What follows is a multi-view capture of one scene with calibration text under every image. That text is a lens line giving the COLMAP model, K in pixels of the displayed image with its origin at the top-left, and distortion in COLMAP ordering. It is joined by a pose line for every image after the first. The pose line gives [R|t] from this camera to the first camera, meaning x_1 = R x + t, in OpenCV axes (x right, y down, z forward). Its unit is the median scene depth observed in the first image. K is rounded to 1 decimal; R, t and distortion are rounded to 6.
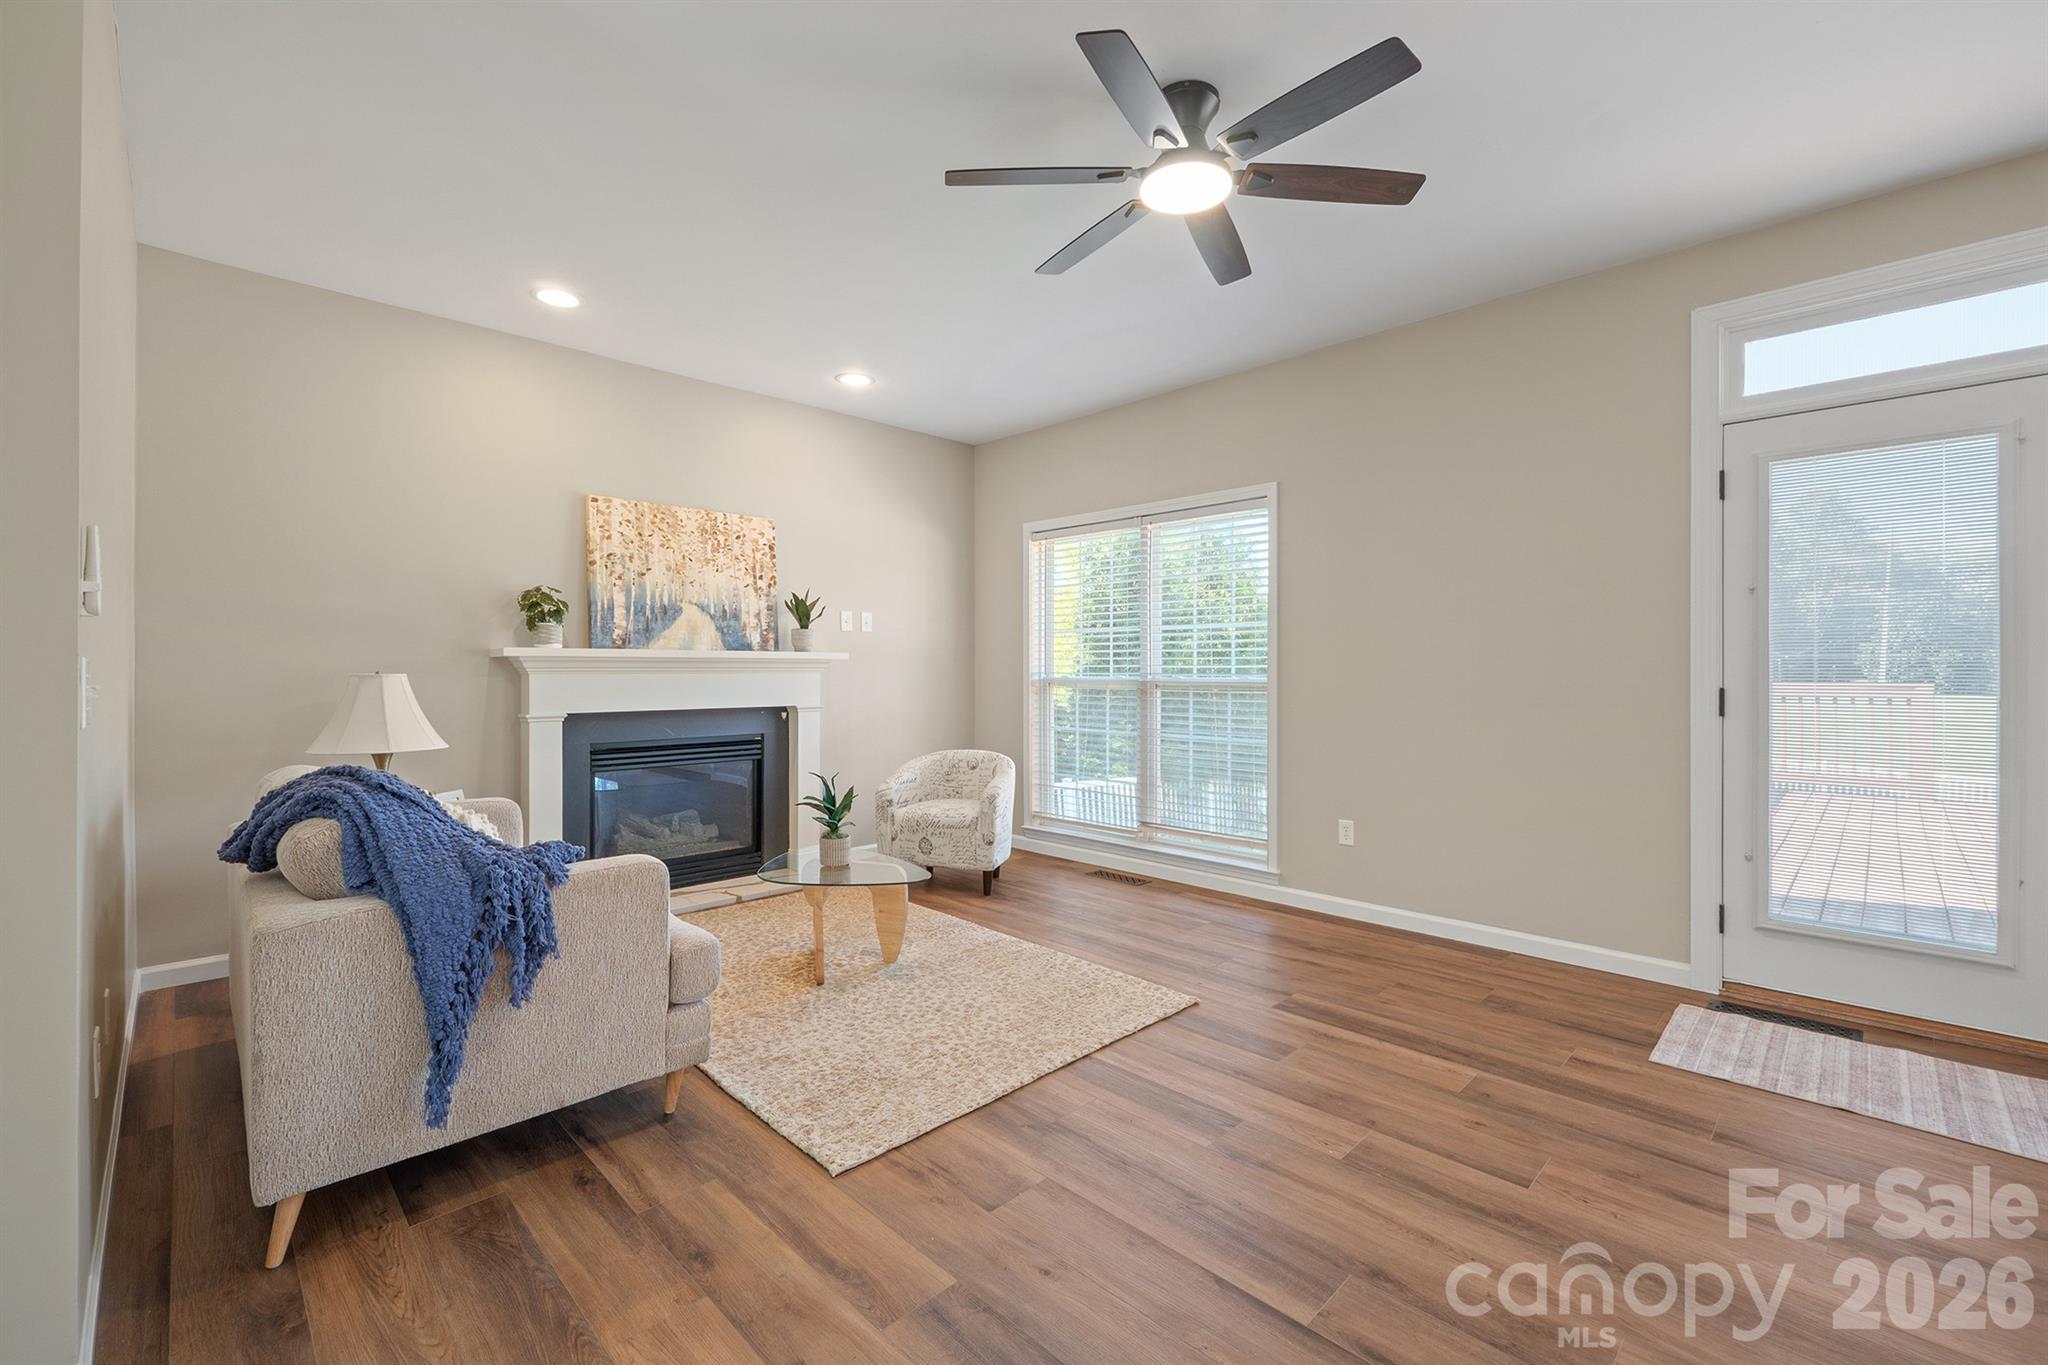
lens RADIAL K [[873.5, 0, 1040.4], [0, 873.5, 680.8], [0, 0, 1]] dist [-0.000672, -0.000371]
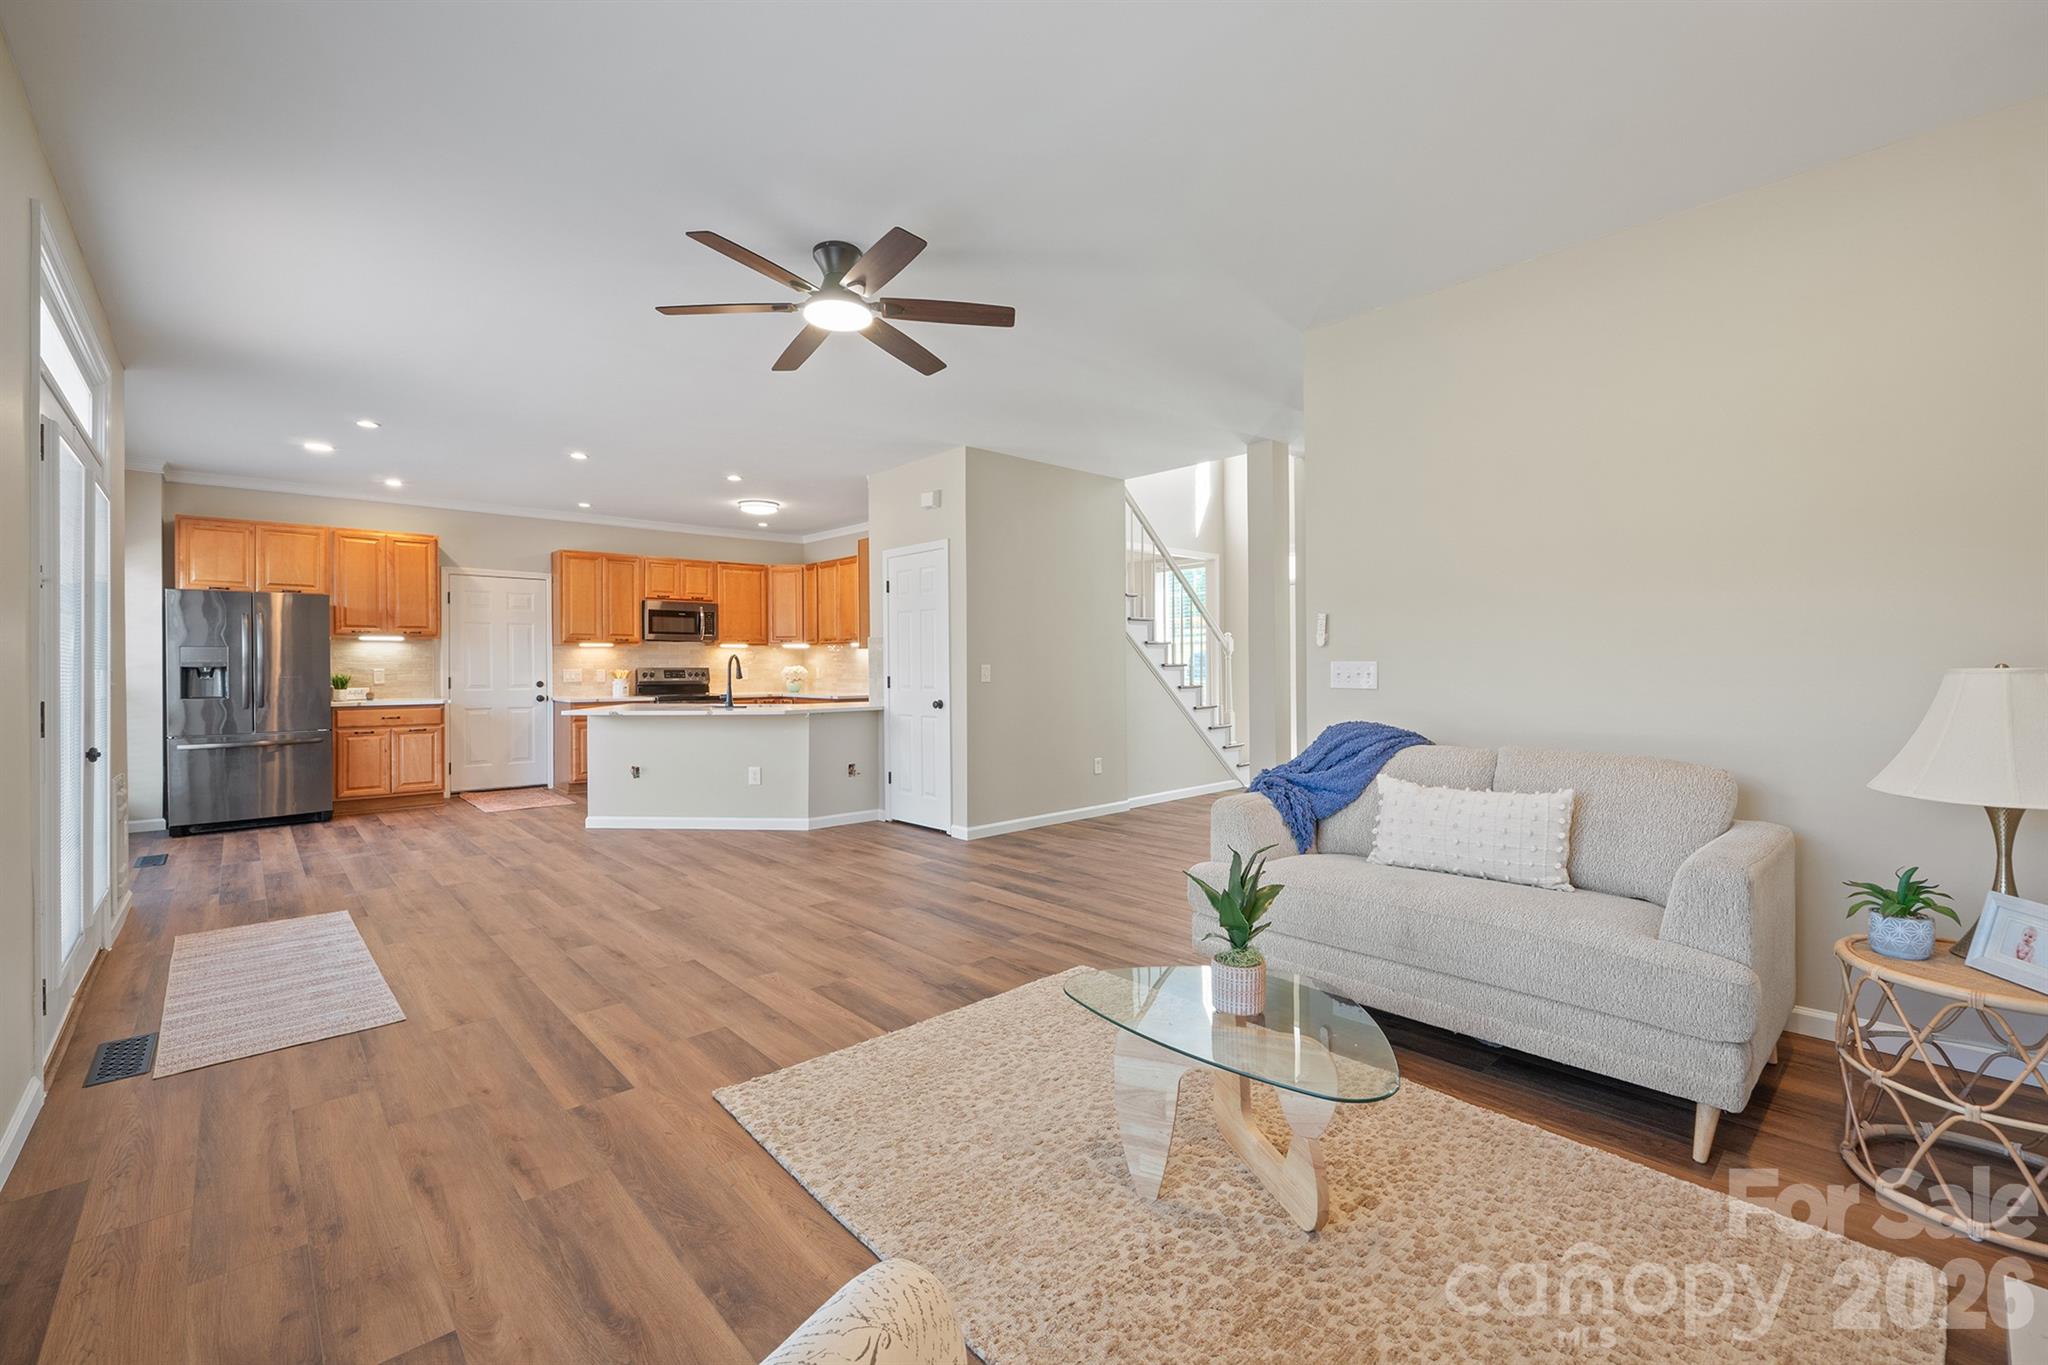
lens RADIAL K [[873.5, 0, 1034.7], [0, 873.5, 666.0], [0, 0, 1]] dist [-0.000672, -0.000371]
pose [[-0.999095, 0.008469, 0.041690, -0.158589], [0.008845, 0.999922, 0.008843, -0.024725], [-0.041611, 0.009204, -0.999091, 1.952423]]
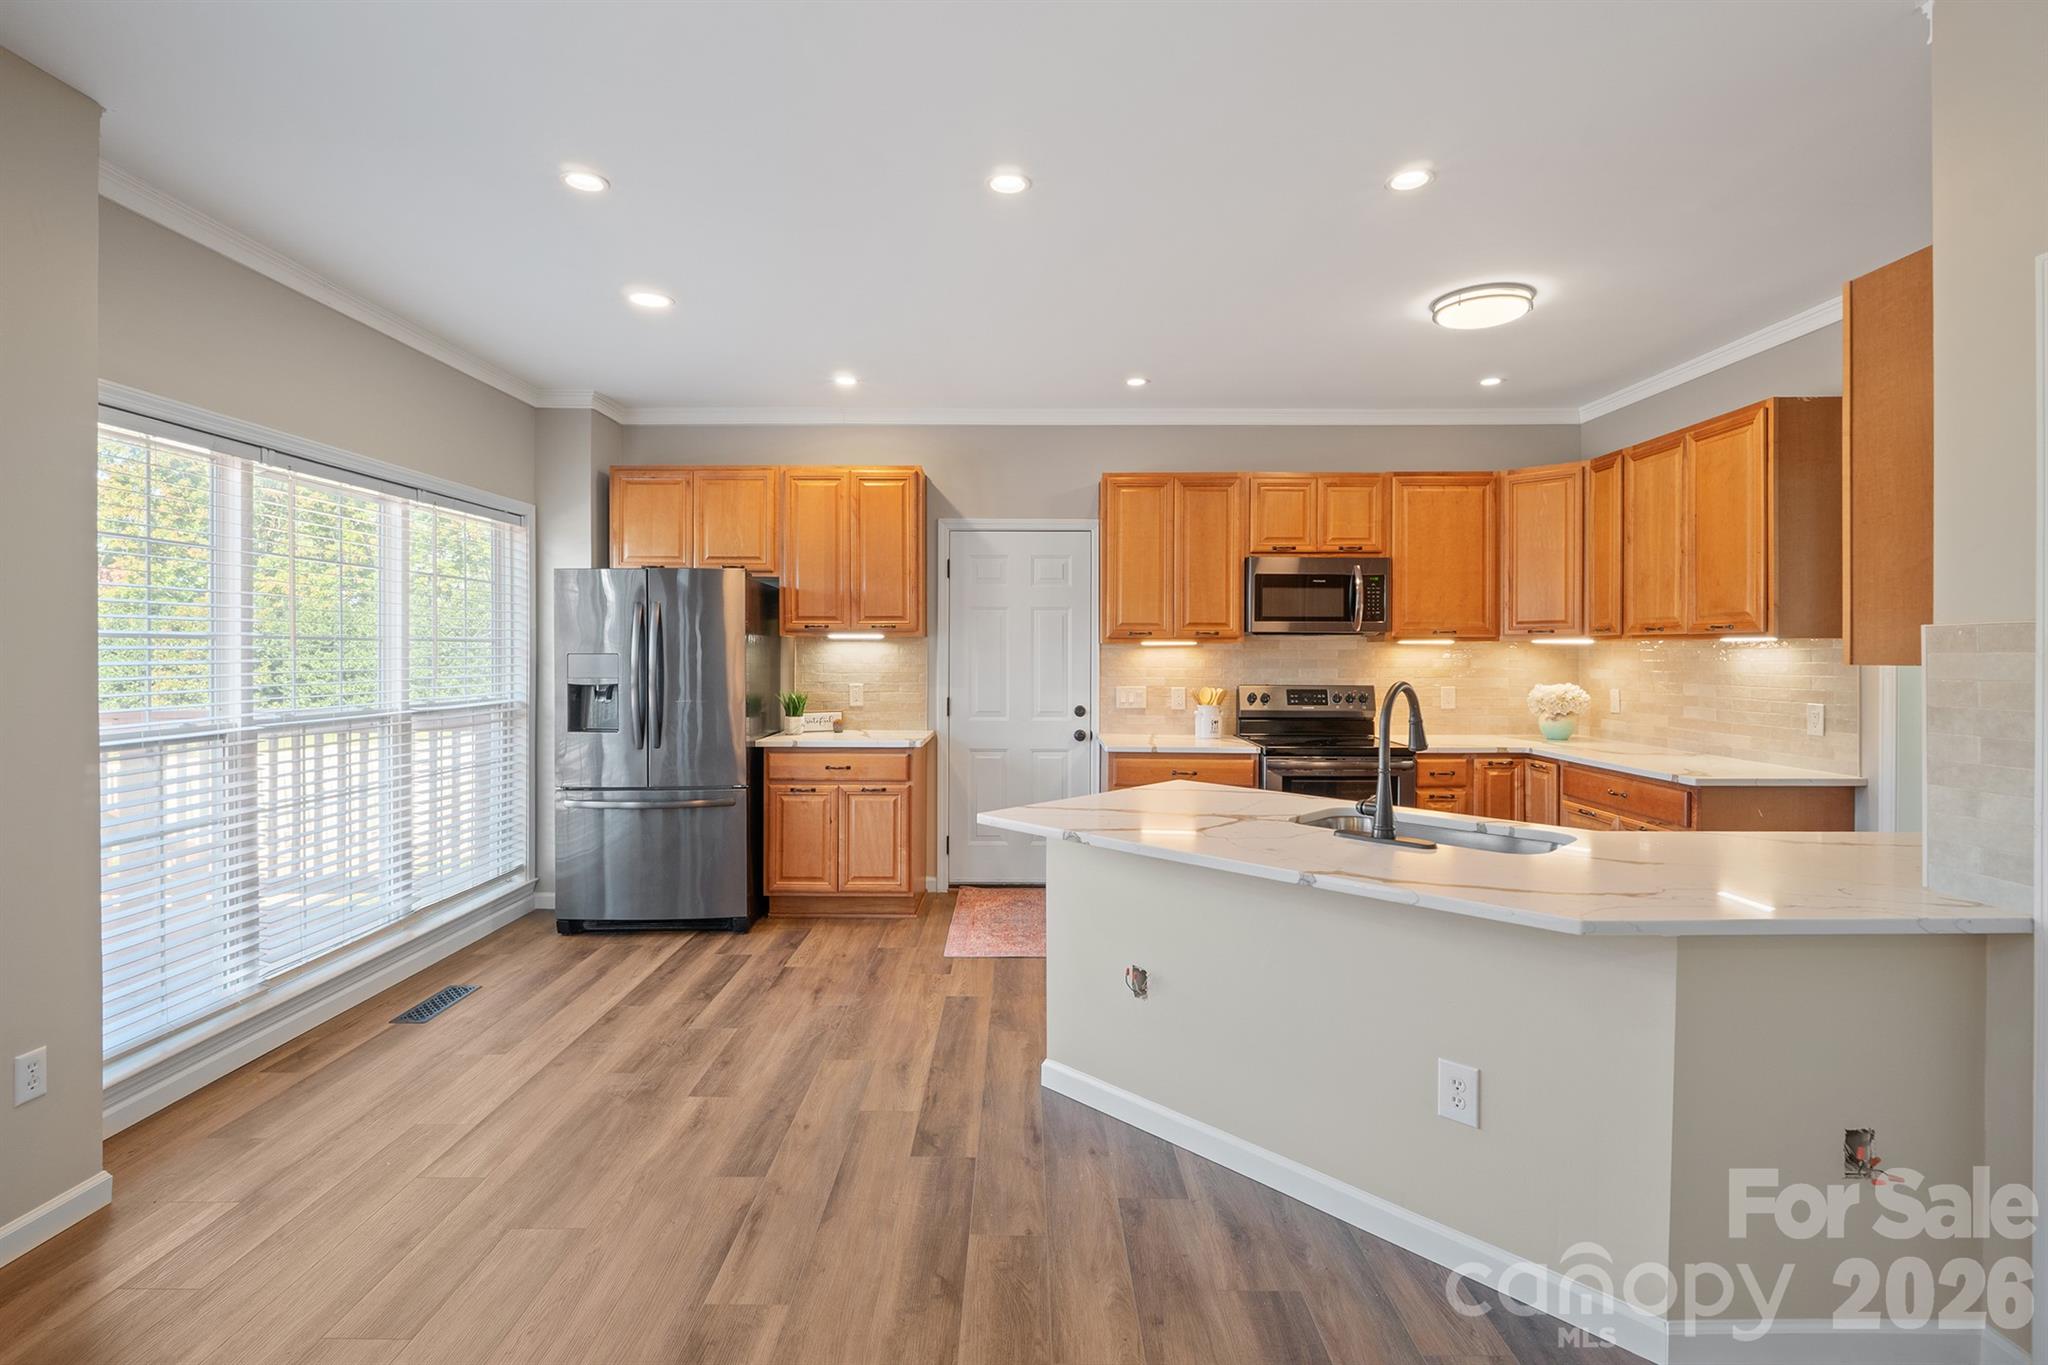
lens RADIAL K [[954.2, 0, 1016.1], [0, 954.2, 662.9], [0, 0, 1]] dist [-0.010756, 0.000497]
pose [[-0.697366, -0.005845, 0.716692, 0.380244], [0.007007, 0.999863, 0.014973, -0.076069], [-0.716681, 0.015463, -0.697229, 0.468595]]
